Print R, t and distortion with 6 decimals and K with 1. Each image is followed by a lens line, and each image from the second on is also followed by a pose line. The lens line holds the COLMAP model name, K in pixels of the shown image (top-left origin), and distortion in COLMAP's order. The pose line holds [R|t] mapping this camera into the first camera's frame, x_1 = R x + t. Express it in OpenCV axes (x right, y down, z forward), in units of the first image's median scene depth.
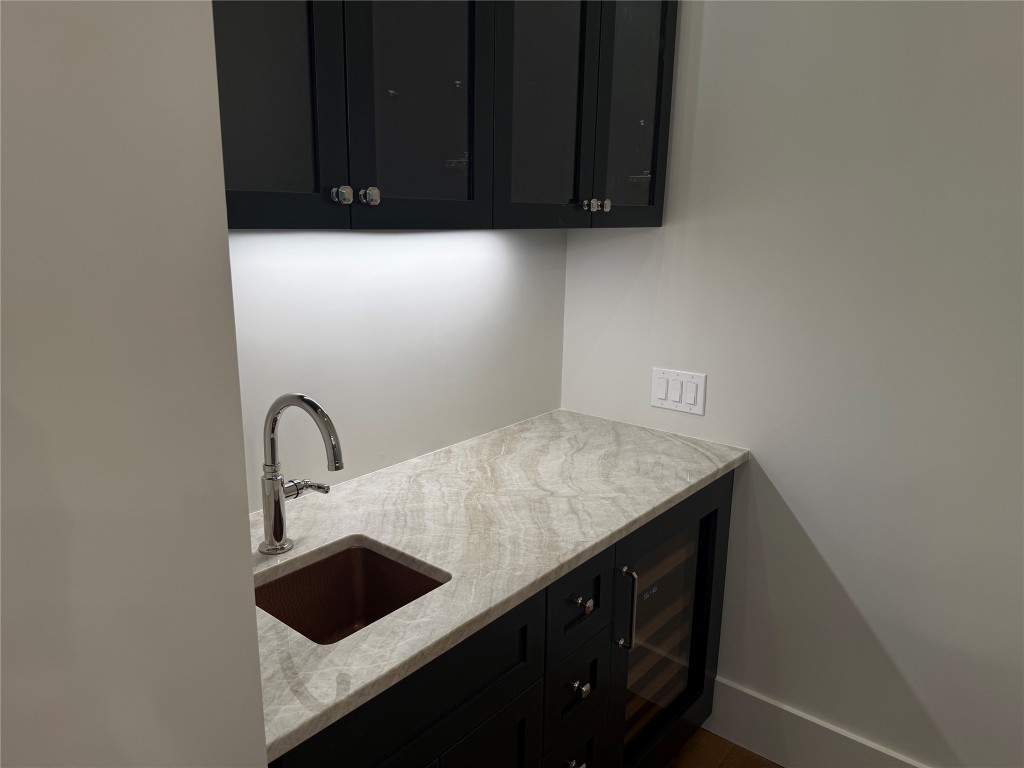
lens RADIAL K [[709.8, 0, 512.2], [0, 709.8, 377.6], [0, 0, 1]] dist [0.127611, -0.179967]
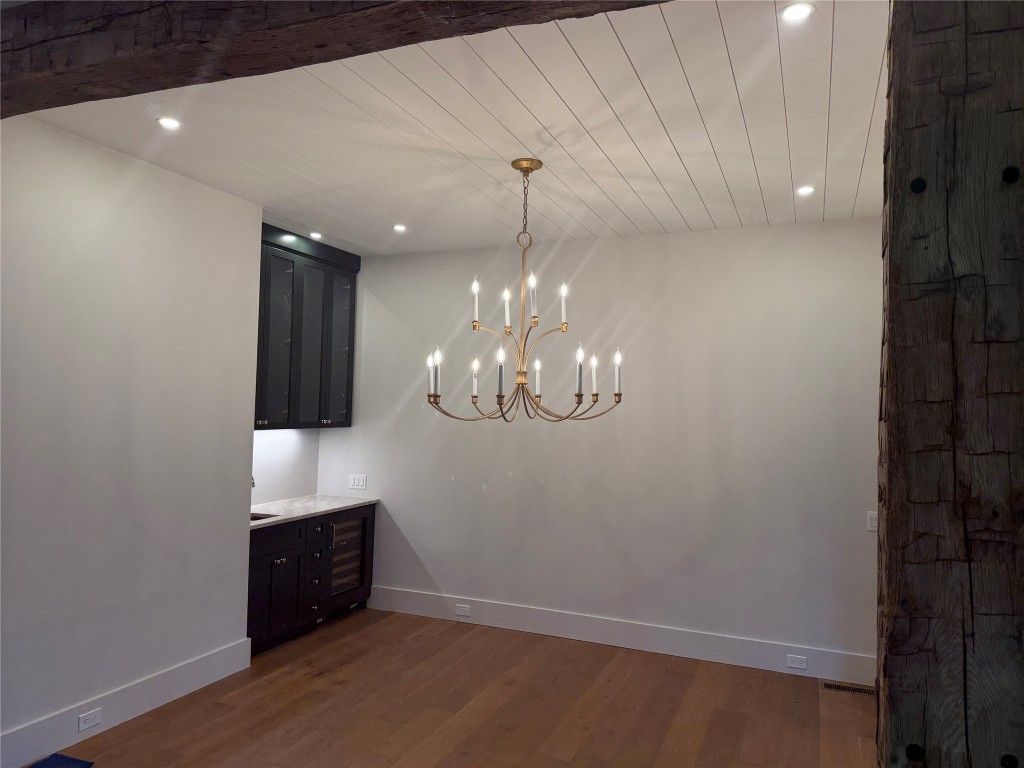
lens RADIAL K [[709.8, 0, 512.2], [0, 709.8, 377.6], [0, 0, 1]] dist [0.127611, -0.179967]
pose [[0.957998, 0.018641, 0.286167, -0.011194], [0.056920, 0.965671, -0.253455, 0.429512], [-0.281068, 0.259098, 0.924050, -2.232762]]
